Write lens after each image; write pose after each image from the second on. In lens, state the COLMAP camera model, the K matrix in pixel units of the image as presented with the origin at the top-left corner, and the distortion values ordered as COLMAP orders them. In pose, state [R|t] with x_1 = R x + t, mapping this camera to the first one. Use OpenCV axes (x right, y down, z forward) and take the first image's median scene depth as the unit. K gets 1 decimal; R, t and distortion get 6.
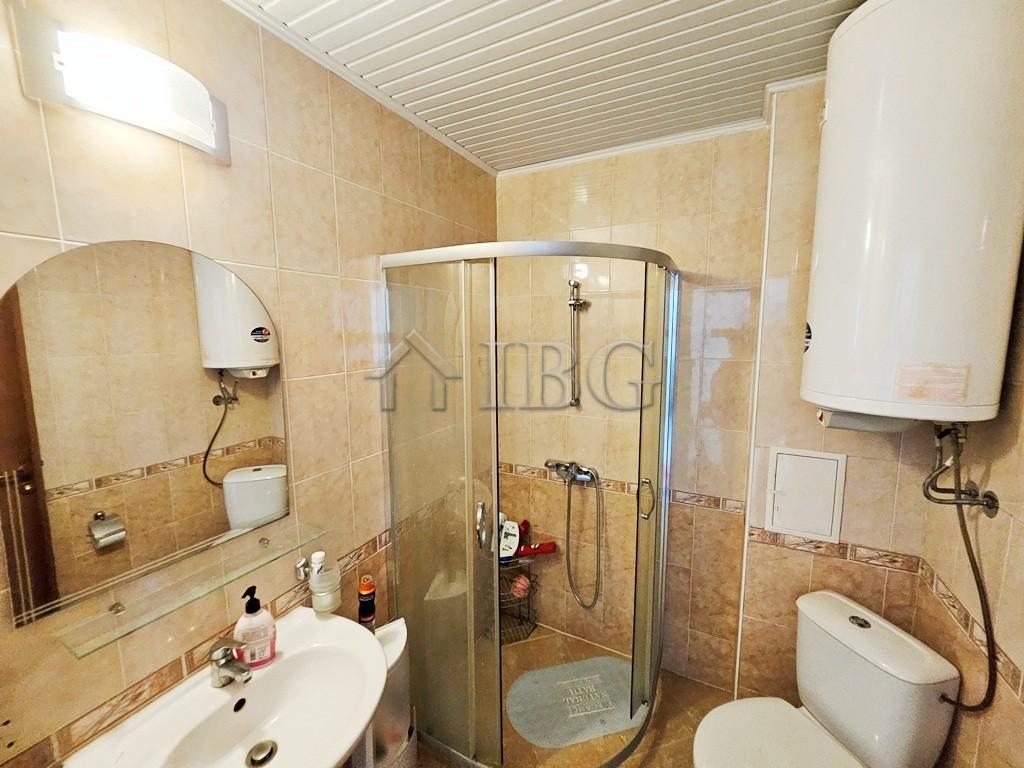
lens RADIAL K [[403.7, 0, 509.0], [0, 403.7, 380.0], [0, 0, 1]] dist [-0.002326, -0.000082]
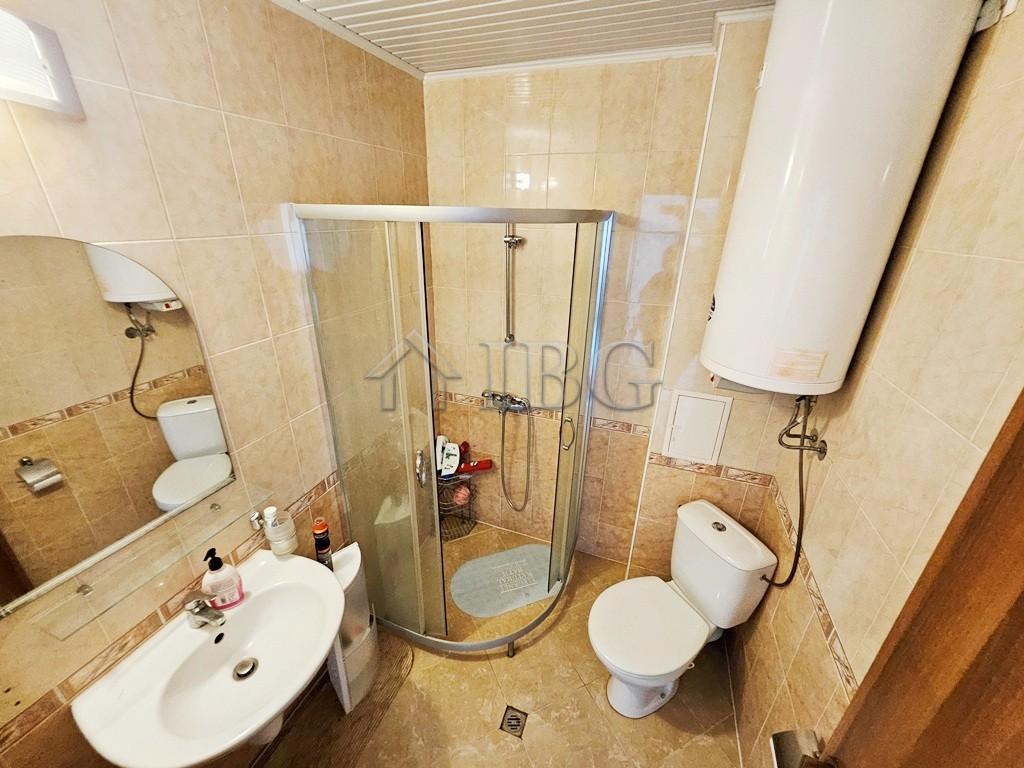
lens RADIAL K [[400.7, 0, 504.4], [0, 400.7, 379.2], [0, 0, 1]] dist [0.000049, 0.000524]
pose [[0.992805, -0.026592, 0.116749, 0.033969], [-0.005832, 0.963131, 0.268968, -0.158205], [-0.119597, -0.267714, 0.956047, -0.022778]]
